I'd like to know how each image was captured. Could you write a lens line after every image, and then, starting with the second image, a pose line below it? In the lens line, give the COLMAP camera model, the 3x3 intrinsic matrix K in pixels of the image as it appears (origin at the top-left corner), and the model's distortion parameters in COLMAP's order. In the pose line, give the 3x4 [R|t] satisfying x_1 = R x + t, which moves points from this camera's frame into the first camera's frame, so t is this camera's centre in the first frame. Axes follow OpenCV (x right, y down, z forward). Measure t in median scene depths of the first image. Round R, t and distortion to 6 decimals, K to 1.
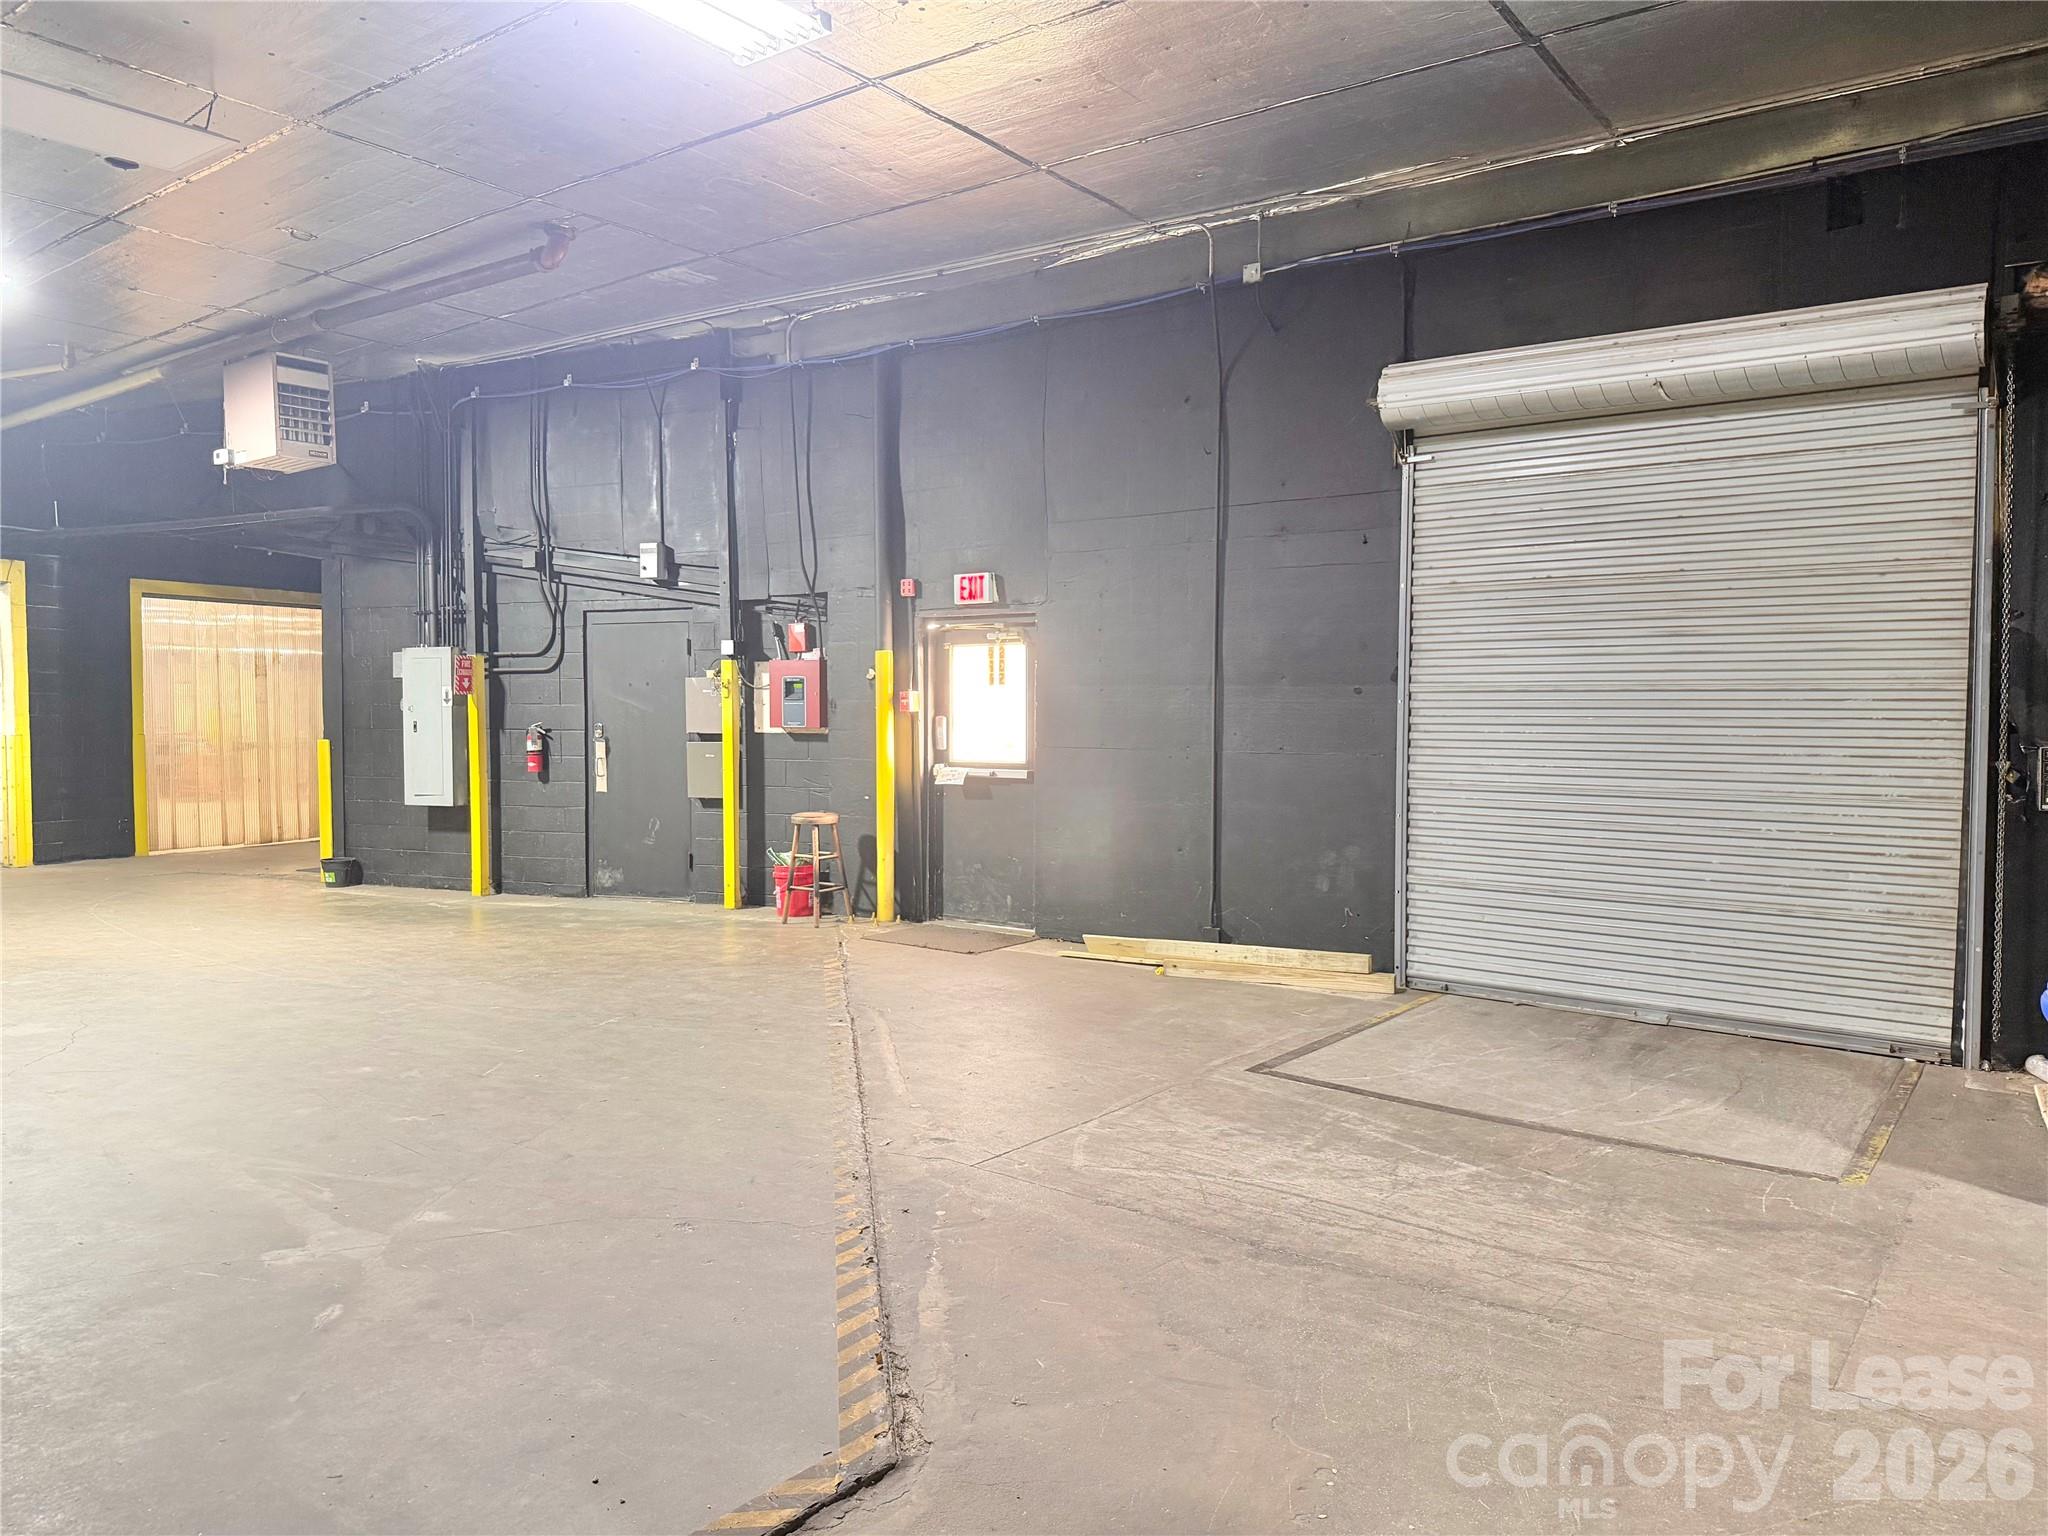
lens RADIAL K [[1403.1, 0, 1024.0], [0, 1403.1, 768.0], [0, 0, 1]] dist [0.070066, -0.125134]
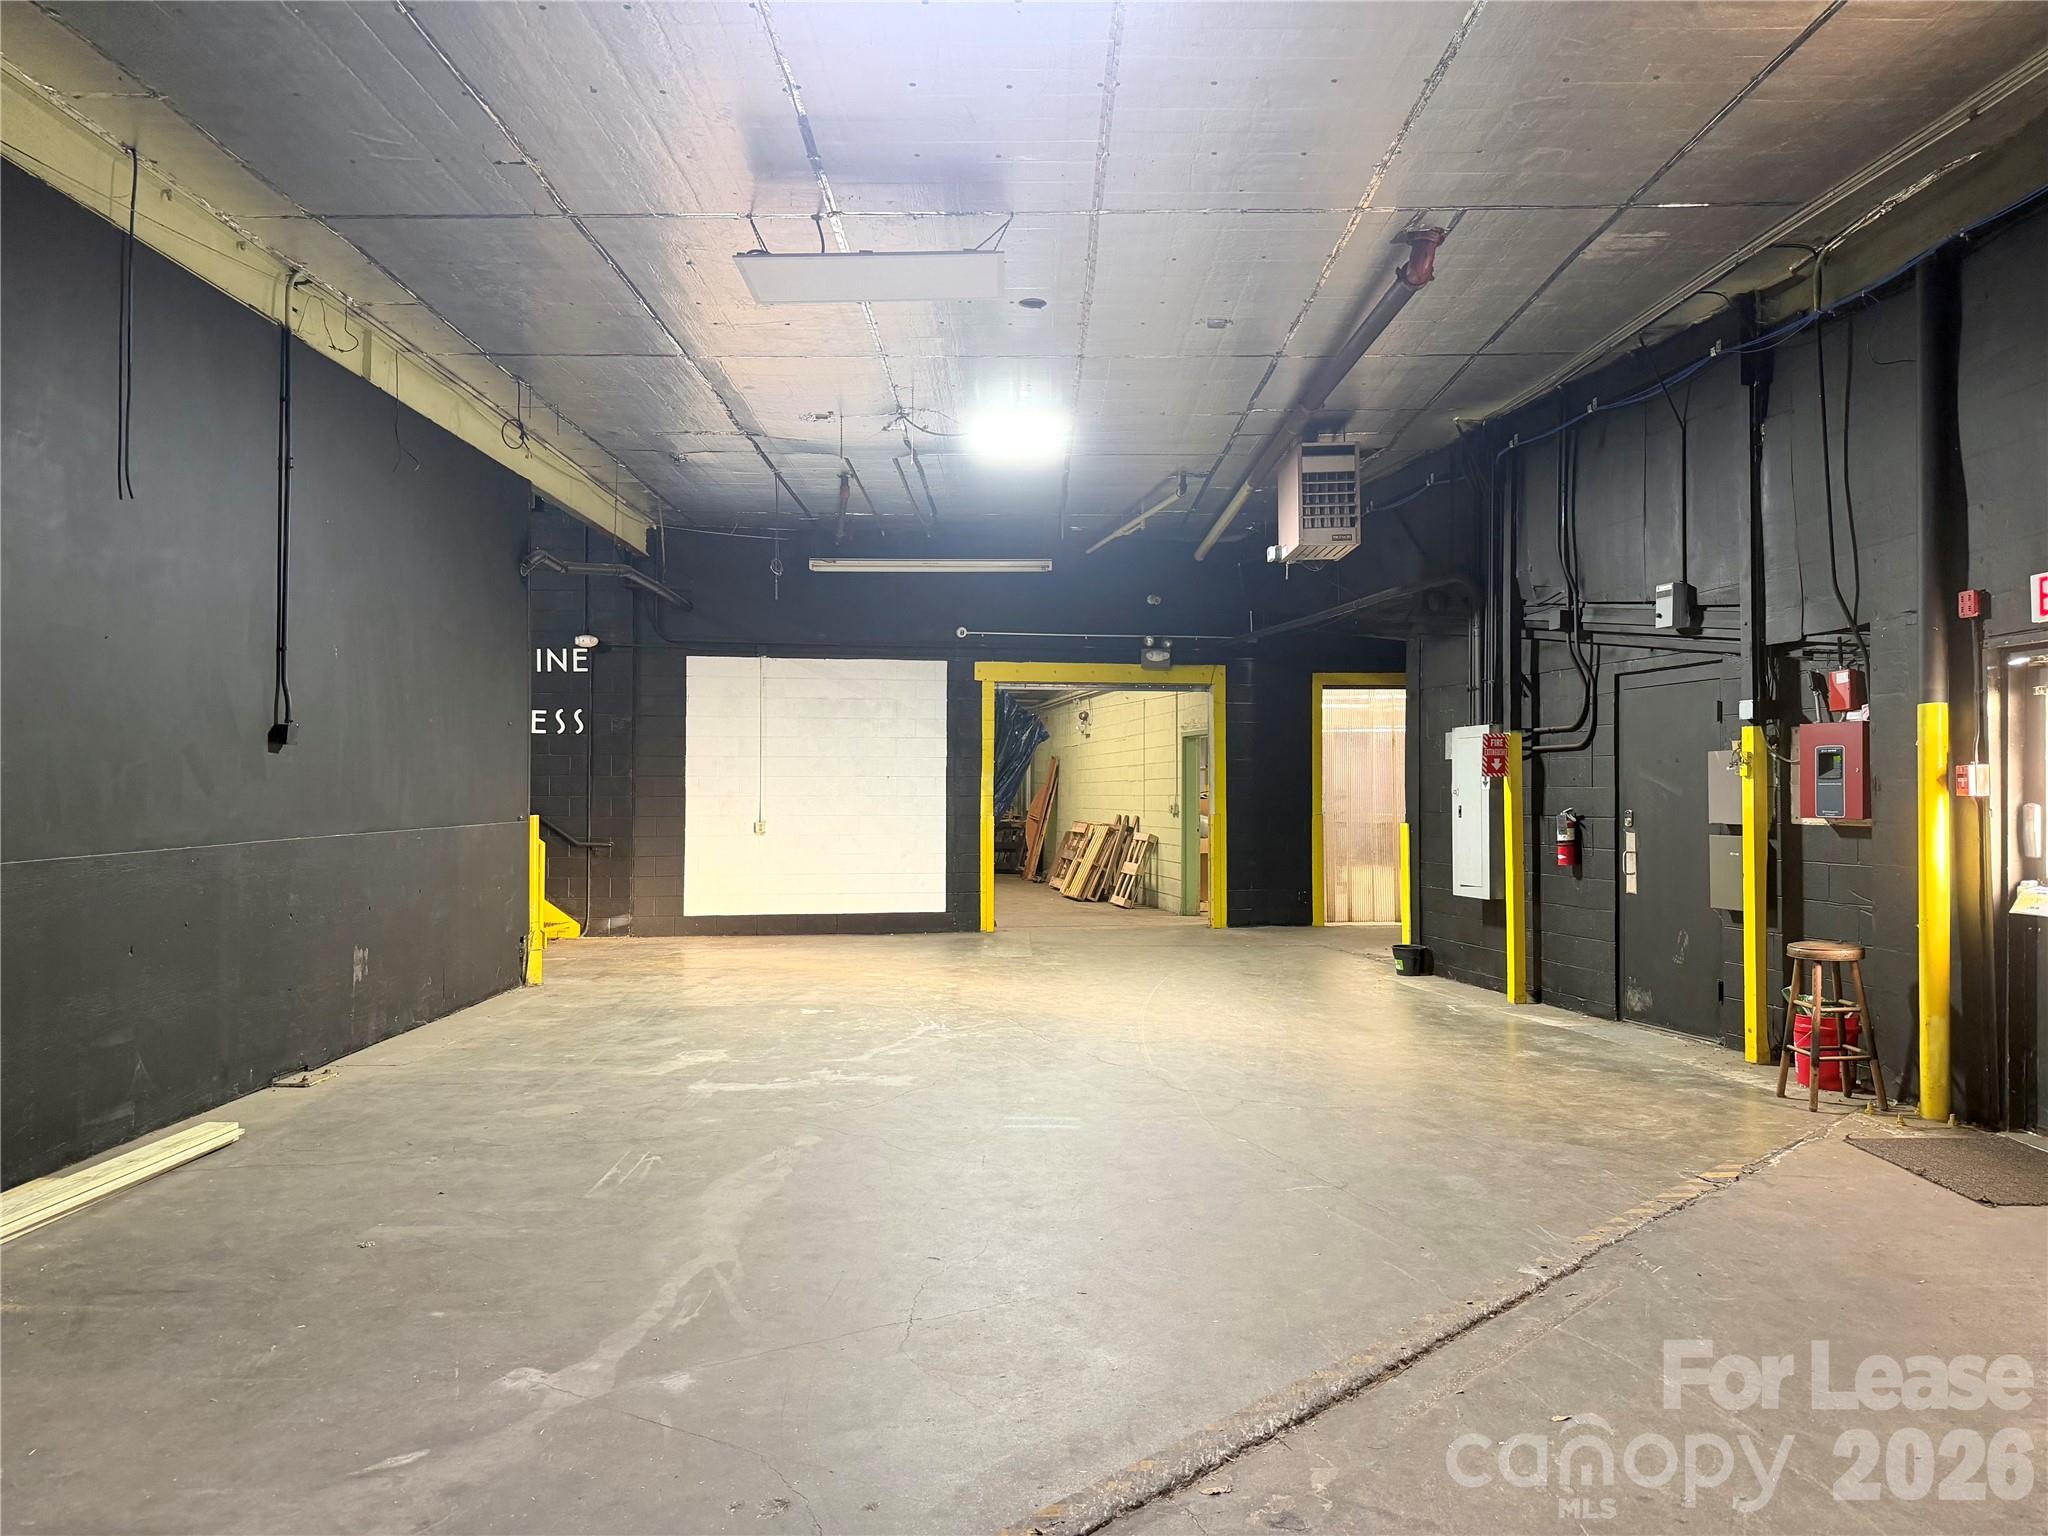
lens RADIAL K [[1414.1, 0, 1024.0], [0, 1414.1, 768.0], [0, 0, 1]] dist [0.028402, -0.044654]
pose [[0.589811, -0.018202, -0.807336, 0.168765], [-0.024326, 0.998892, -0.040292, -0.014804], [0.807175, 0.043404, 0.588714, 0.243891]]
